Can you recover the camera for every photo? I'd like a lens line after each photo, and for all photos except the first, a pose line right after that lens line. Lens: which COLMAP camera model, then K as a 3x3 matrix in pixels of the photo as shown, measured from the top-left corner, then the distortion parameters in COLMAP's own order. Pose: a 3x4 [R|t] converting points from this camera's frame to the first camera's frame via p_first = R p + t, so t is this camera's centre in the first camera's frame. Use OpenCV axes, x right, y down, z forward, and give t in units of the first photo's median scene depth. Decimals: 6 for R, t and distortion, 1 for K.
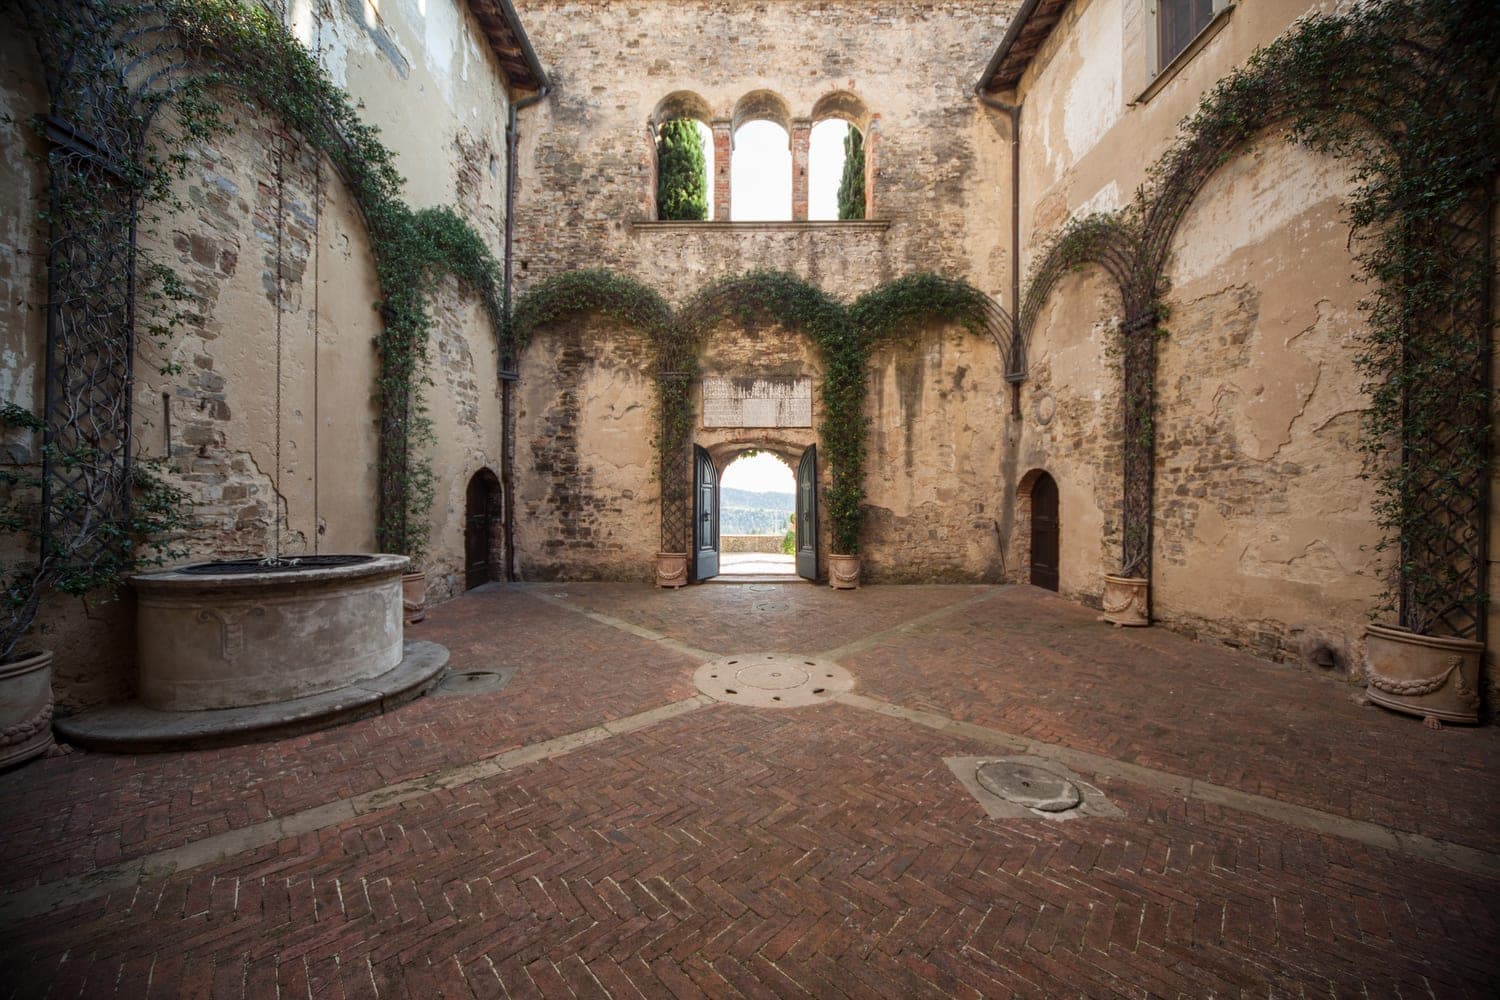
lens RADIAL K [[516.9, 0, 754.8], [0, 516.9, 502.8], [0, 0, 1]] dist [-0.014132, 0.000184]
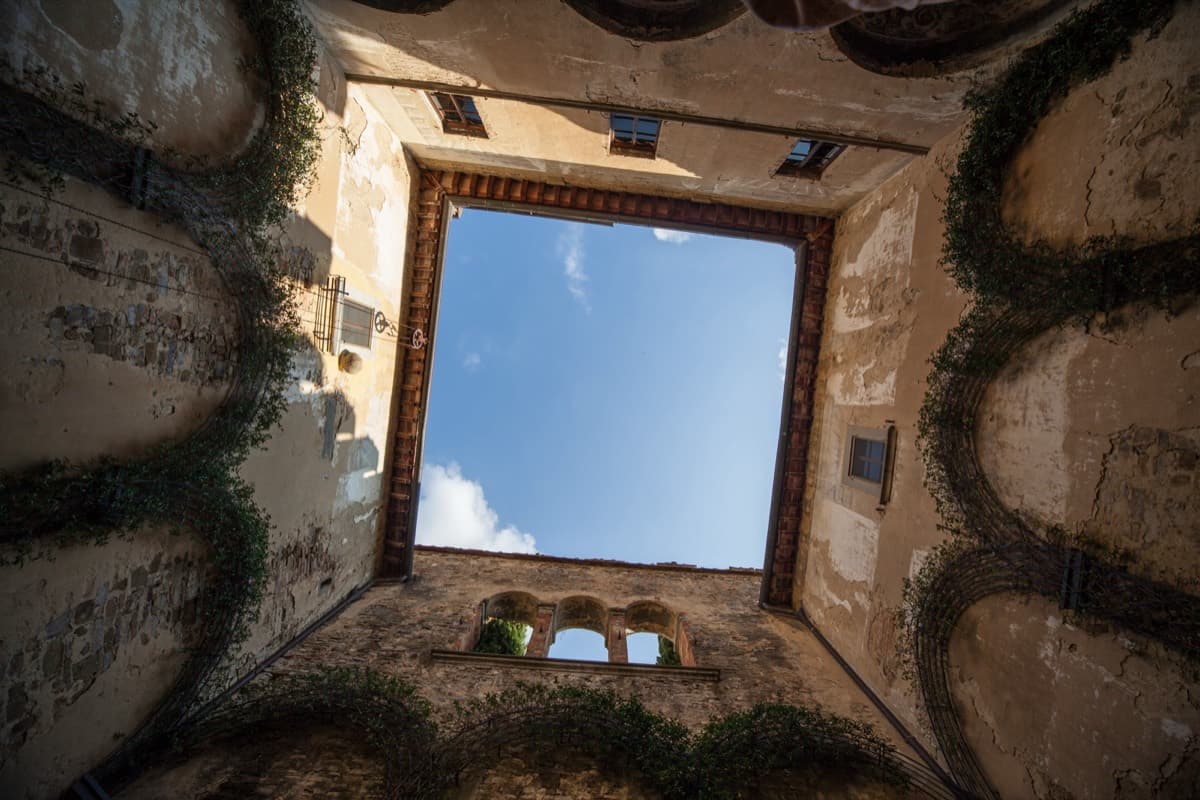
lens RADIAL K [[413.5, 0, 603.8], [0, 413.5, 402.2], [0, 0, 1]] dist [-0.014132, 0.000184]
pose [[0.996417, 0.084571, 0.001196, 0.021091], [0.000531, 0.007889, -0.999969, 0.162884], [-0.084578, 0.996386, 0.007815, 0.533802]]
